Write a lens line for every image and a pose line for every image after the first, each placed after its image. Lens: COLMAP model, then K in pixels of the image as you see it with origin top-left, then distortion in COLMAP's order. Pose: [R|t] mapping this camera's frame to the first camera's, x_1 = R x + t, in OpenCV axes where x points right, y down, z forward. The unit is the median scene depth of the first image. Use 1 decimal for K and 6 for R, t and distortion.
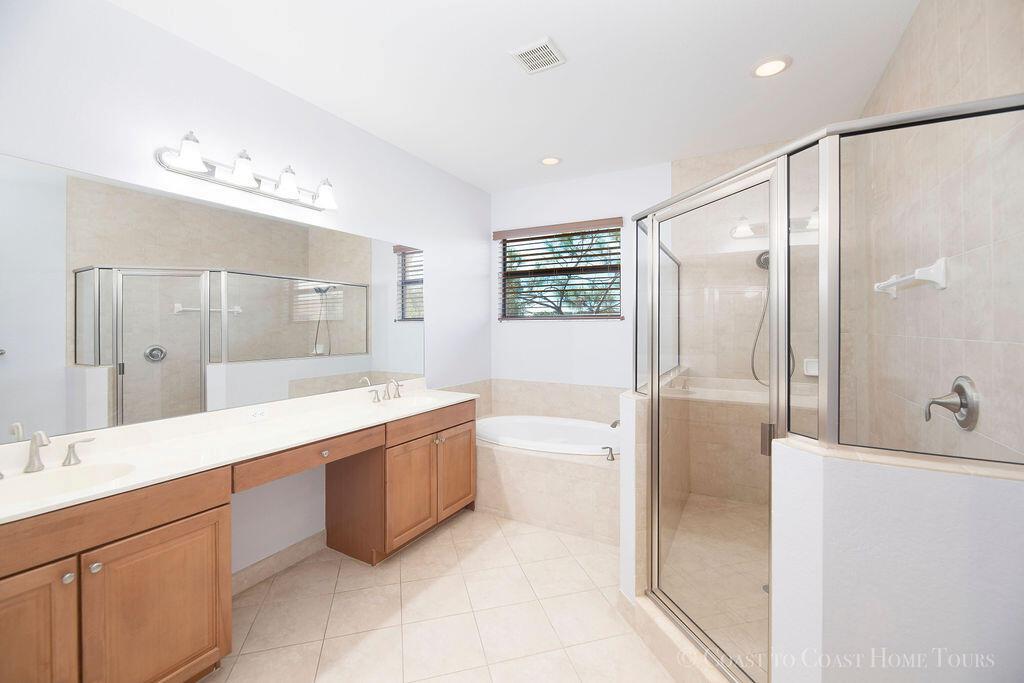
lens RADIAL K [[425.6, 0, 510.6], [0, 425.6, 325.2], [0, 0, 1]] dist [-0.000331, -0.000471]
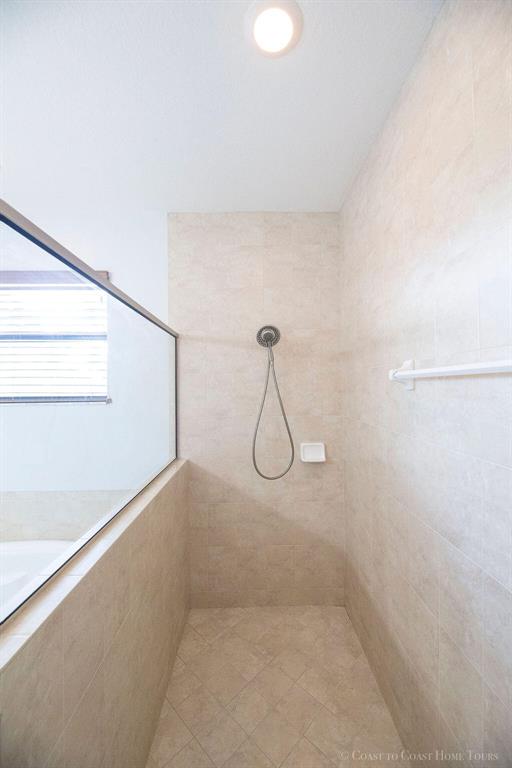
lens RADIAL K [[319.2, 0, 256.0], [0, 319.2, 384.0], [0, 0, 1]] dist [-0.000331, -0.000471]
pose [[0.865433, -0.005041, 0.501000, 0.229317], [0.008549, 0.999952, -0.004706, -0.046869], [-0.500953, 0.008356, 0.865434, 0.402182]]
